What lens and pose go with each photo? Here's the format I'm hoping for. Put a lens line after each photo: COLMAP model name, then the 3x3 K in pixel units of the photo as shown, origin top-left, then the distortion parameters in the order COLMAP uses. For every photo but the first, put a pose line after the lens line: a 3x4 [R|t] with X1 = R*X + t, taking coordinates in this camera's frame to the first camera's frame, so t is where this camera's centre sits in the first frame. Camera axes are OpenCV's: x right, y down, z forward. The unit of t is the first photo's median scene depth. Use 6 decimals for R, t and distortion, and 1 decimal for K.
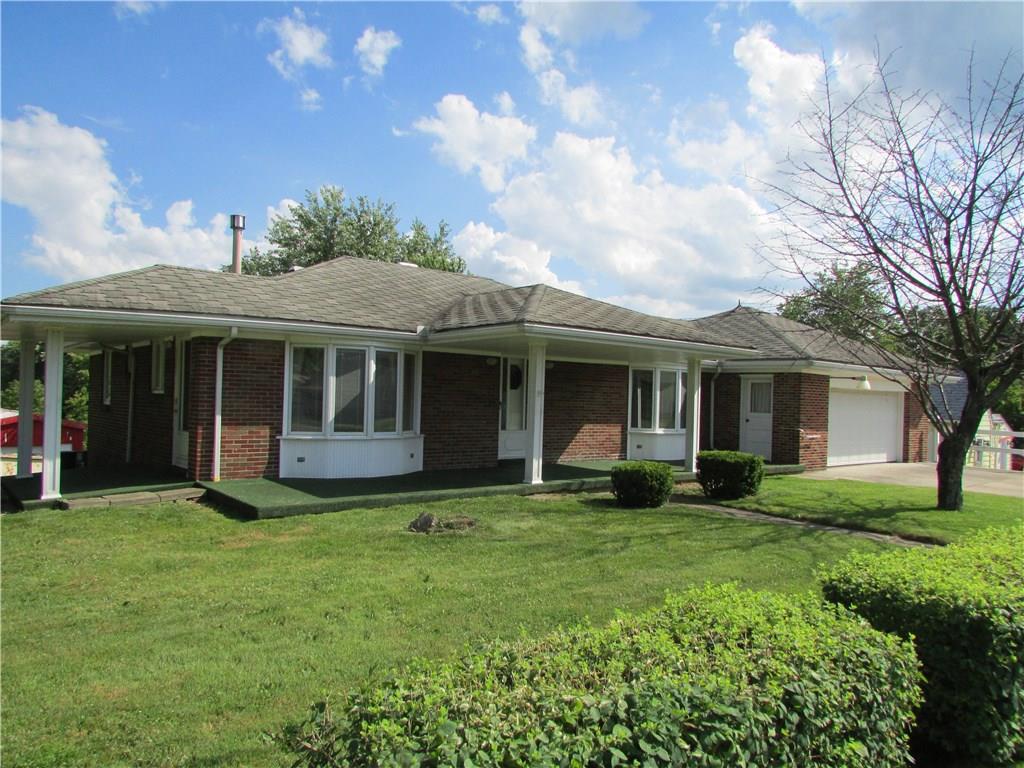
lens RADIAL K [[710.3, 0, 513.0], [0, 710.3, 396.3], [0, 0, 1]] dist [-0.020674, -0.002043]
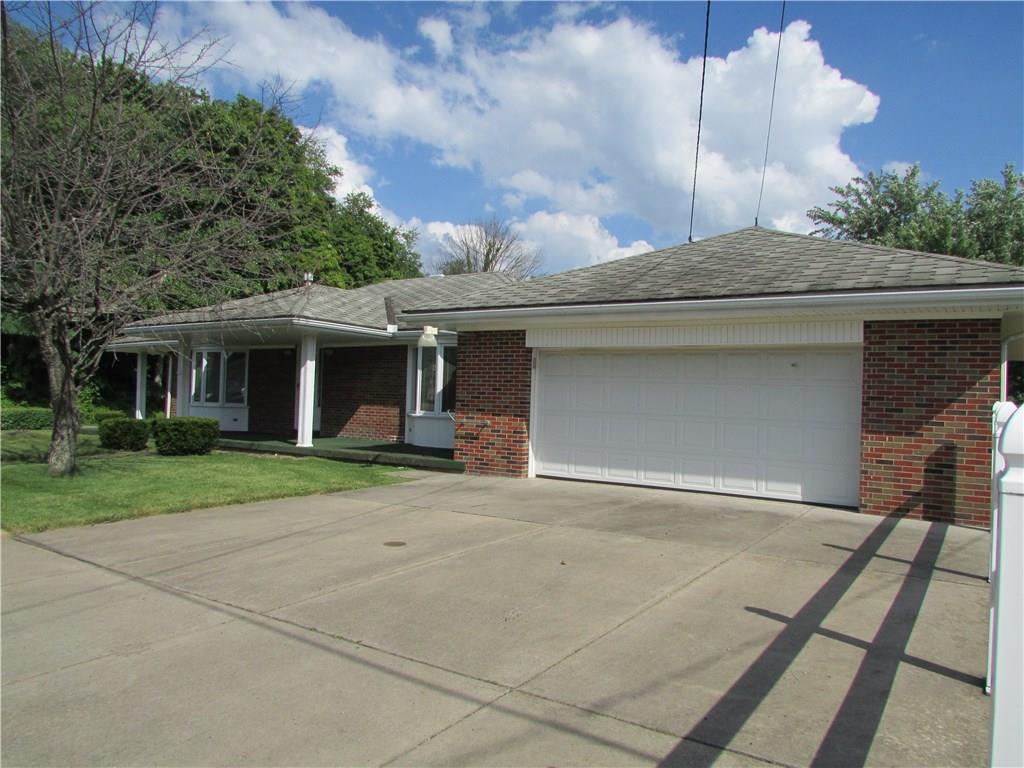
lens RADIAL K [[710.3, 0, 513.0], [0, 710.3, 396.3], [0, 0, 1]] dist [-0.020674, -0.002043]
pose [[0.308297, -0.025882, -0.950938, 1.628645], [-0.020930, 0.999203, -0.033981, 0.080131], [0.951060, 0.030380, 0.307510, 1.214040]]
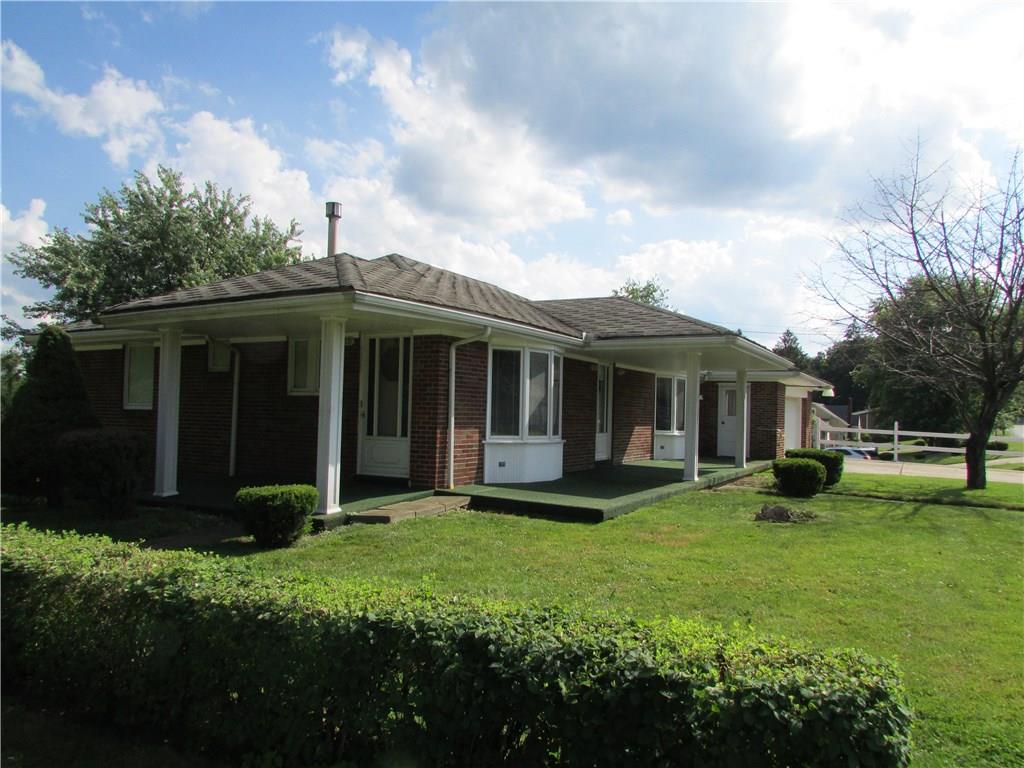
lens RADIAL K [[719.6, 0, 487.6], [0, 719.6, 387.2], [0, 0, 1]] dist [-0.041613, 0.001755]
pose [[0.940292, 0.012079, 0.340154, -0.657712], [-0.005189, 0.999763, -0.021157, 0.004102], [-0.340329, 0.018129, 0.940132, 0.071094]]
